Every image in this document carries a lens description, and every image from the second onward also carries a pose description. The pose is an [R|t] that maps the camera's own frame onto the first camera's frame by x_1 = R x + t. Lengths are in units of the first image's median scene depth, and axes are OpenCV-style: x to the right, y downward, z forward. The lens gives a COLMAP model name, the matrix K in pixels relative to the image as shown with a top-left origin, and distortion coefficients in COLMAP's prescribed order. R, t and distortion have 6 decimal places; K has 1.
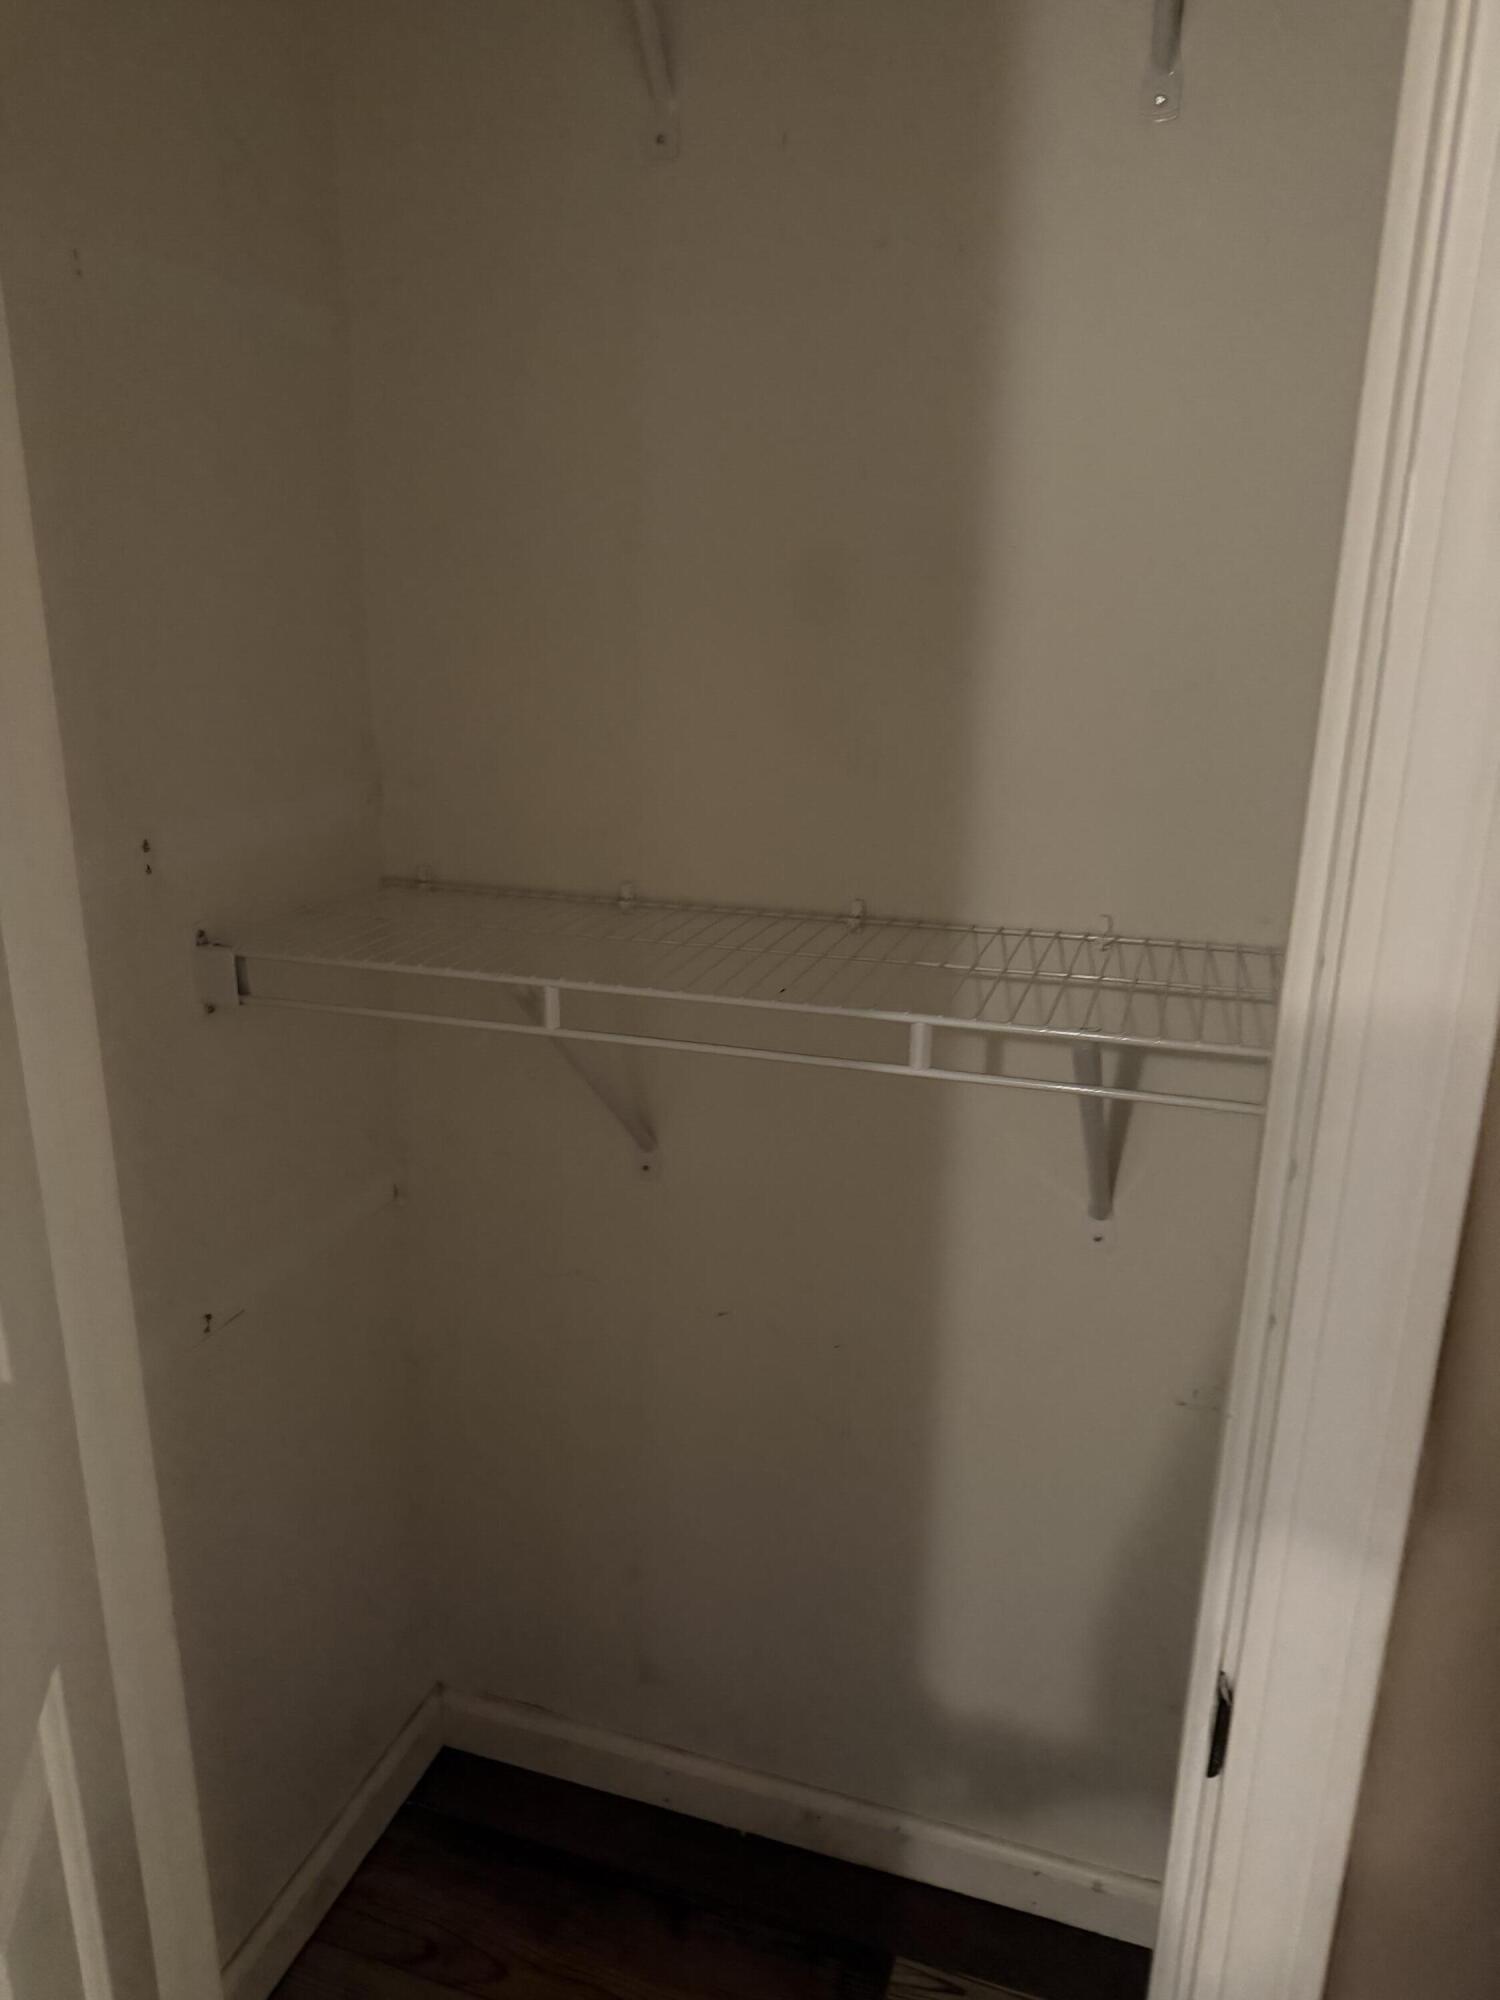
lens RADIAL K [[1405.5, 0, 750.0], [0, 1405.5, 1000.0], [0, 0, 1]] dist [-0.006954, -0.006447]
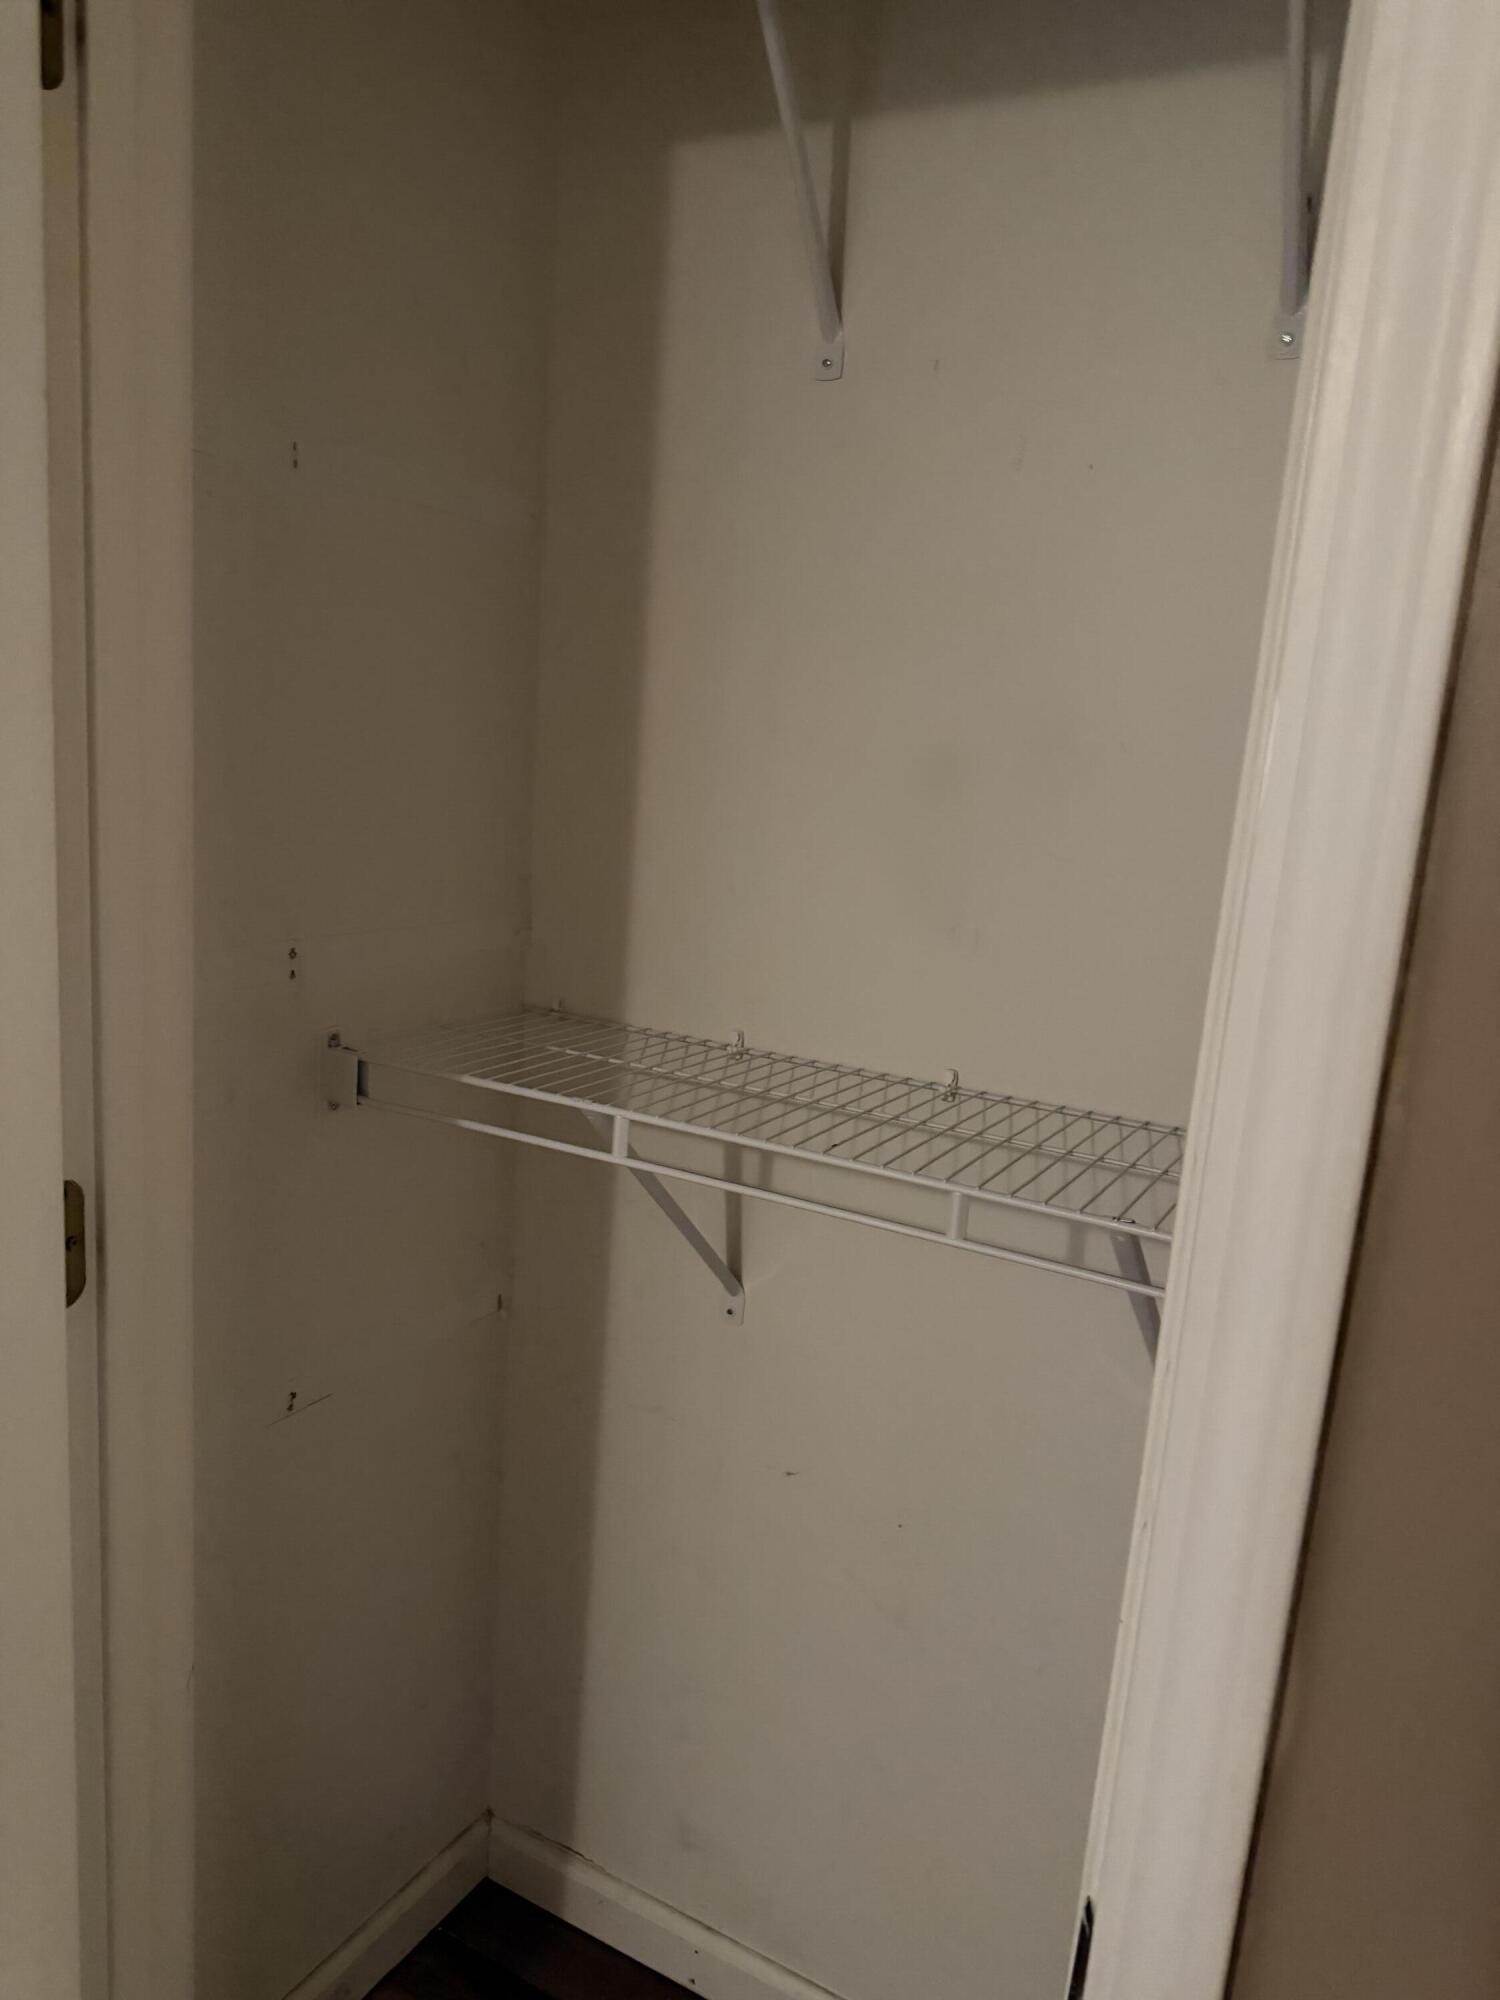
lens RADIAL K [[1400.6, 0, 750.8], [0, 1400.6, 1022.6], [0, 0, 1]] dist [0.009192, -0.002241]
pose [[0.980857, 0.099035, -0.167662, 0.120581], [-0.116508, 0.988364, -0.097788, 0.011817], [0.156027, 0.115450, 0.980983, -0.033956]]
